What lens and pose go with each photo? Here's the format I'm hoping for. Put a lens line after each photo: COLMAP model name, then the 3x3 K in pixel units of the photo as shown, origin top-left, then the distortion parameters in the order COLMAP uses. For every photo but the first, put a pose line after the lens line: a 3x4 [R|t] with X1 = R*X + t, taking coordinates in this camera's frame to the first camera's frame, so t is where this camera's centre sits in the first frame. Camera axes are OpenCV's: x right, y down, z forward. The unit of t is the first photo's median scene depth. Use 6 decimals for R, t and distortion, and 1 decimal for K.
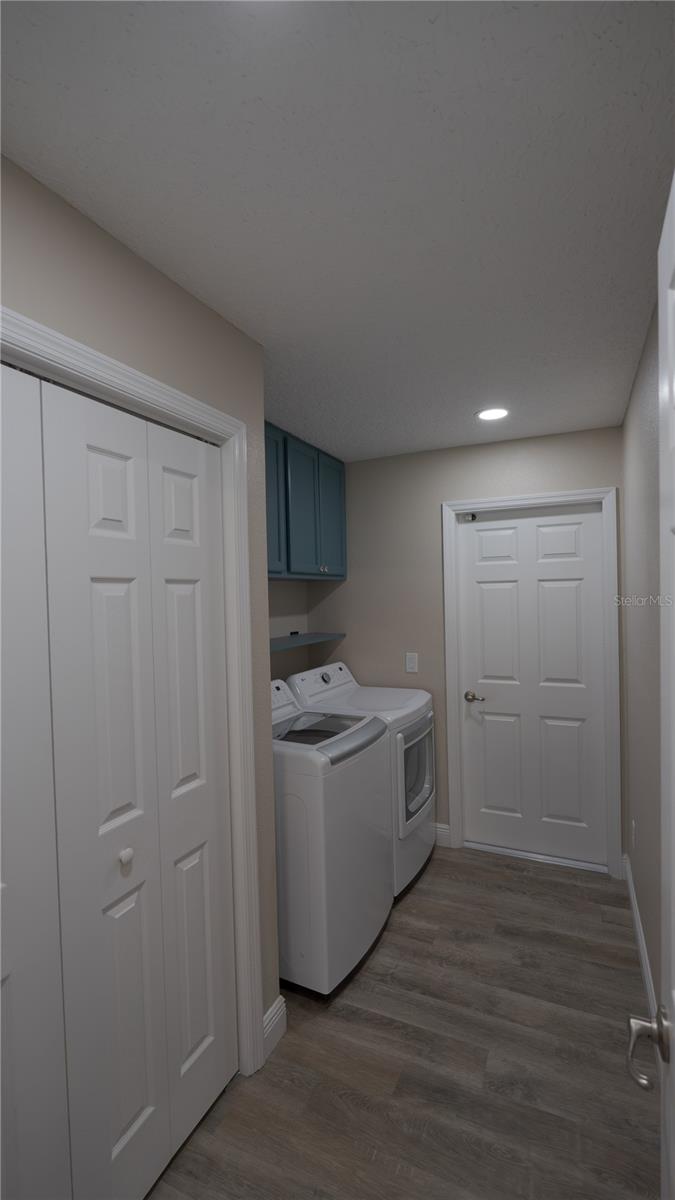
lens RADIAL K [[518.5, 0, 332.7], [0, 518.5, 600.3], [0, 0, 1]] dist [-0.011672, 0.000685]
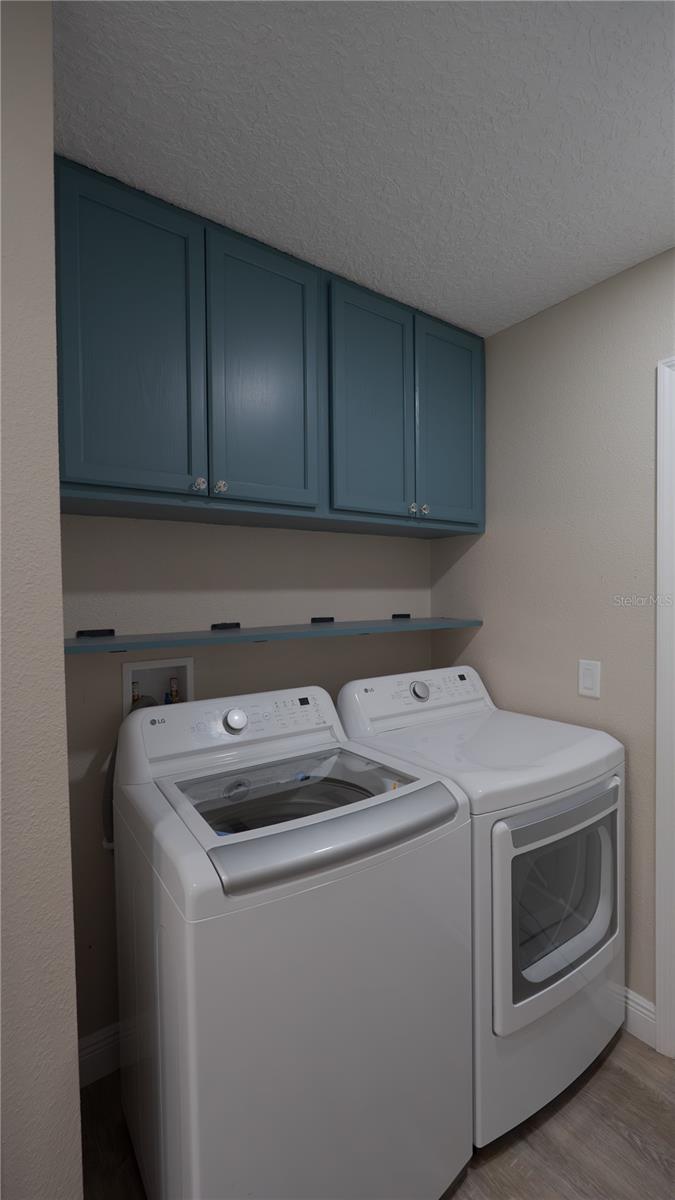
lens RADIAL K [[518.5, 0, 344.3], [0, 518.5, 601.3], [0, 0, 1]] dist [-0.011672, 0.000685]
pose [[0.882165, 0.024530, -0.470301, 0.190965], [-0.016494, 0.999639, 0.021201, 0.035518], [0.470652, -0.010945, 0.882251, 0.433828]]
